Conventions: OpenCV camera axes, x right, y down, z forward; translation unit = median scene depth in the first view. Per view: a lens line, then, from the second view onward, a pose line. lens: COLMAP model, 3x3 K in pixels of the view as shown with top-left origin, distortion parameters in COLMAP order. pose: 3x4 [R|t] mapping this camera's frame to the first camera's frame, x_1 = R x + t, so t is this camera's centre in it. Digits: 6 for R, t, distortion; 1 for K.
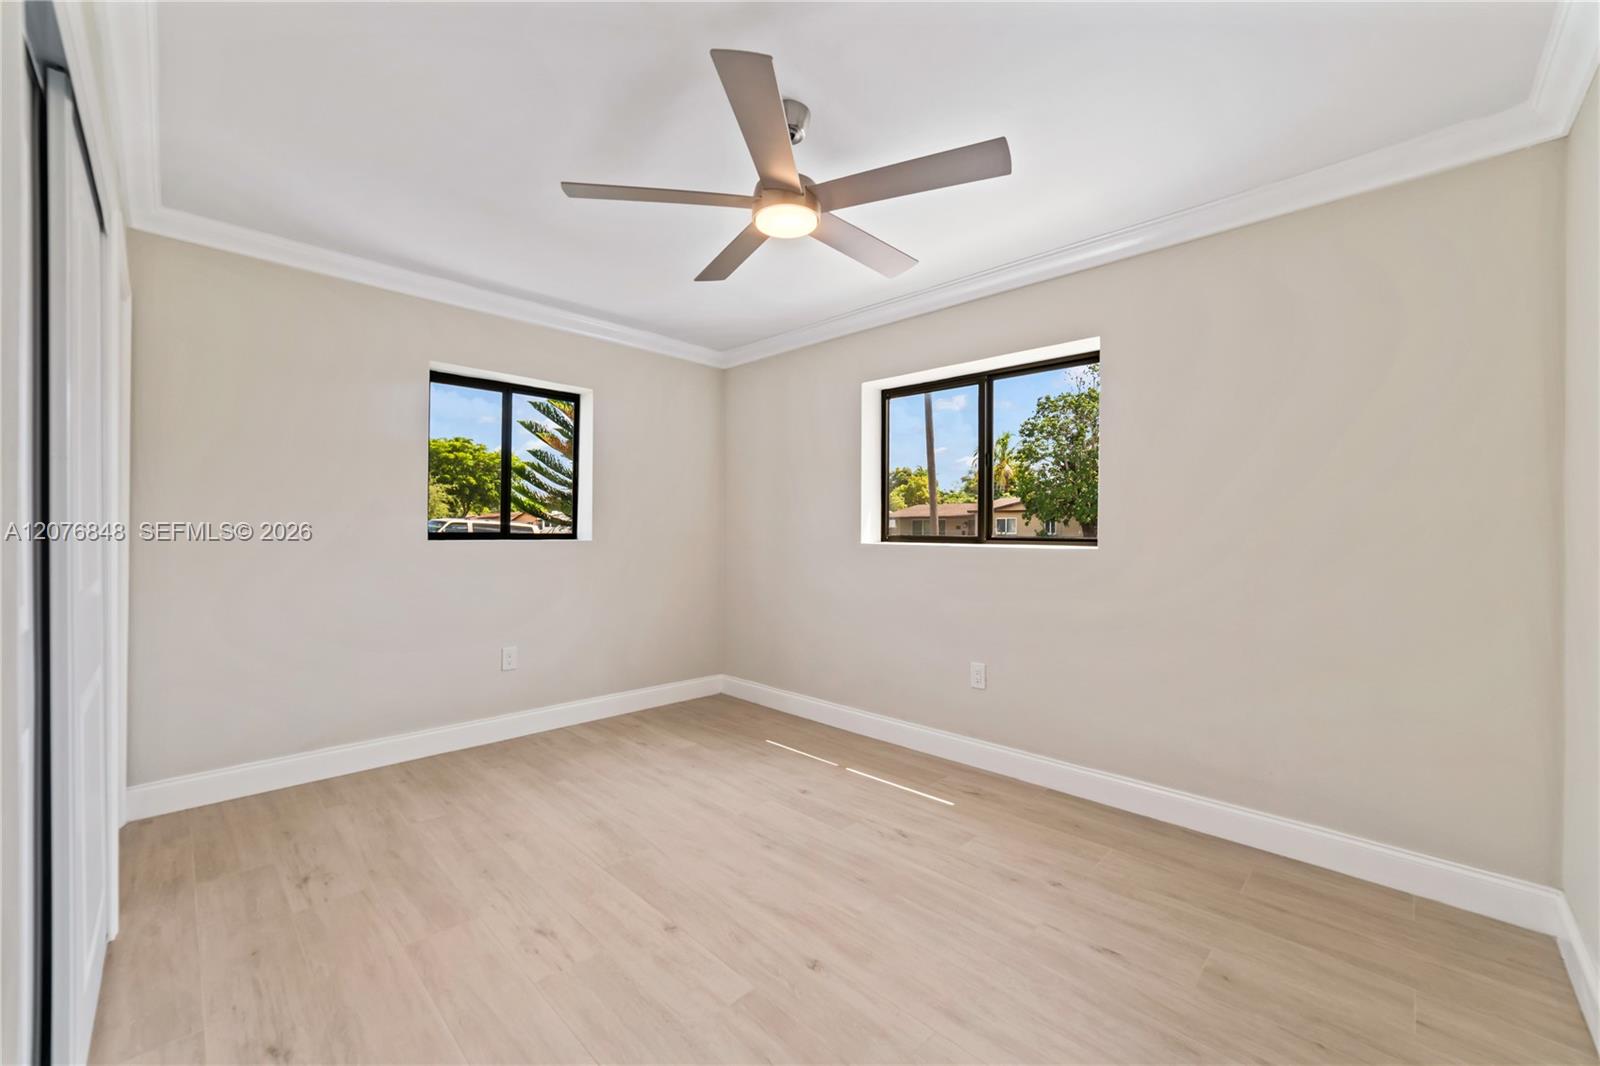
lens RADIAL K [[620.8, 0, 800.0], [0, 620.8, 533.0], [0, 0, 1]] dist [-0.000104, 0.013021]
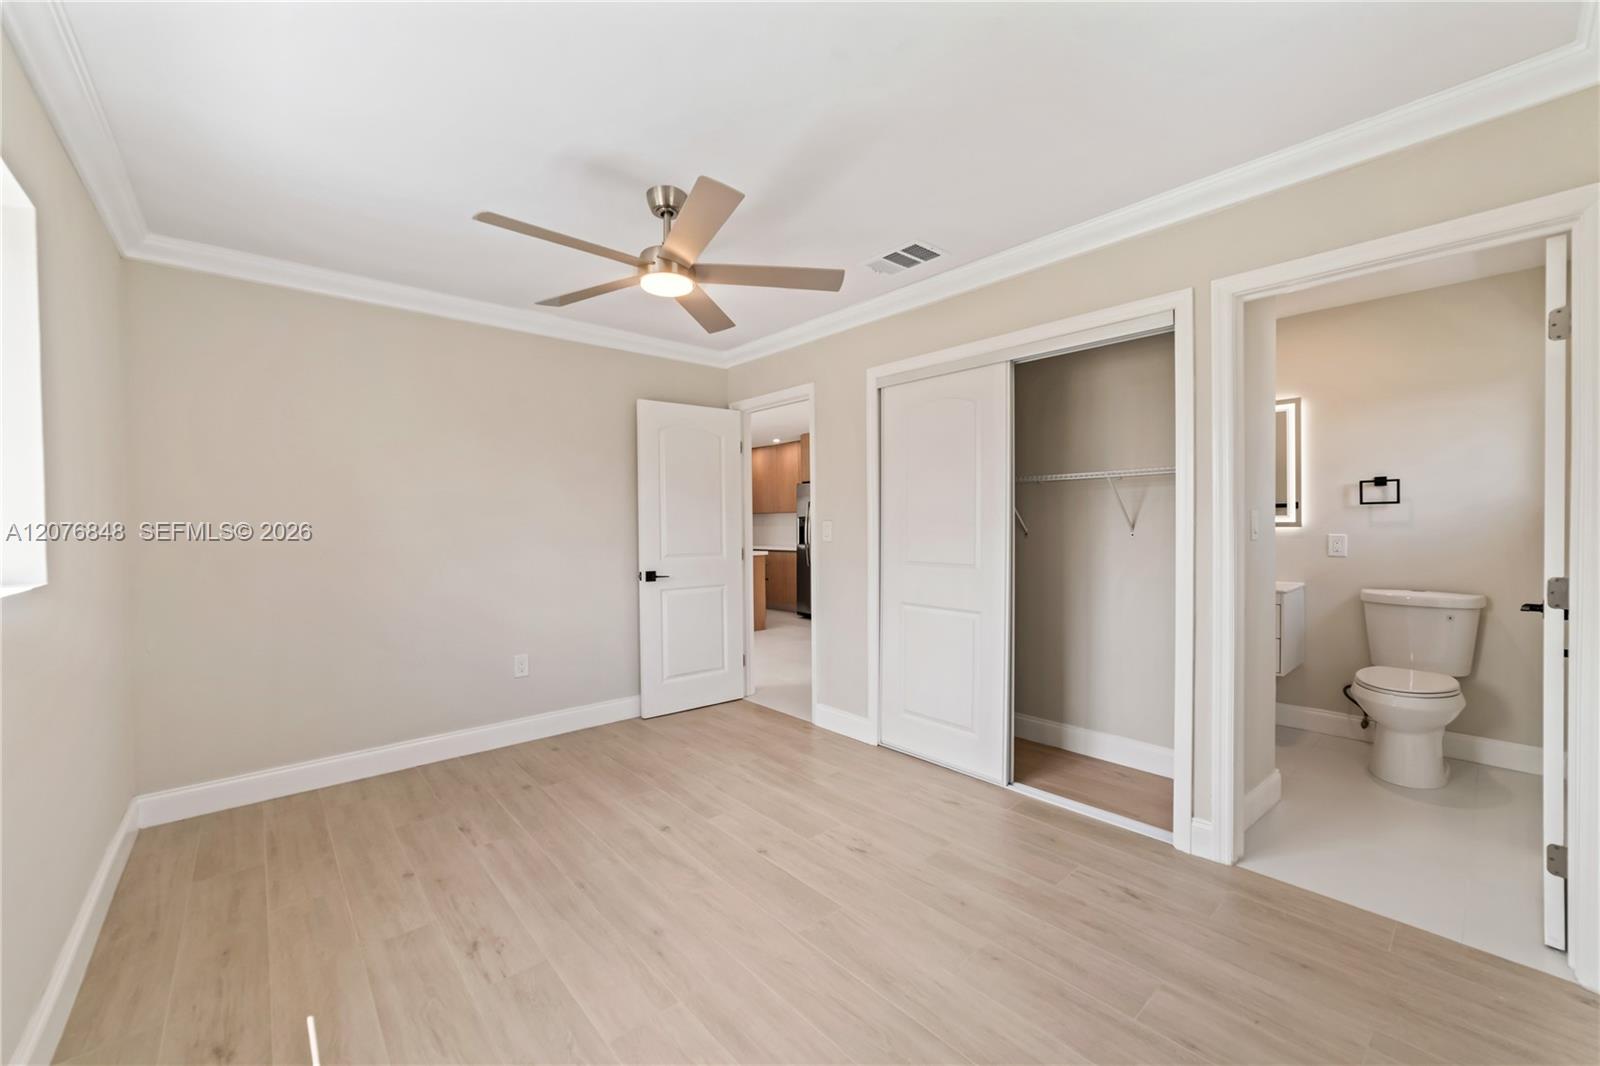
lens RADIAL K [[633.2, 0, 795.8], [0, 633.2, 522.7], [0, 0, 1]] dist [-0.001290, 0.000016]
pose [[-0.996652, 0.005158, 0.081592, -0.280968], [0.004994, 0.999985, -0.002214, -0.028093], [-0.081602, -0.001800, -0.996663, 1.667582]]
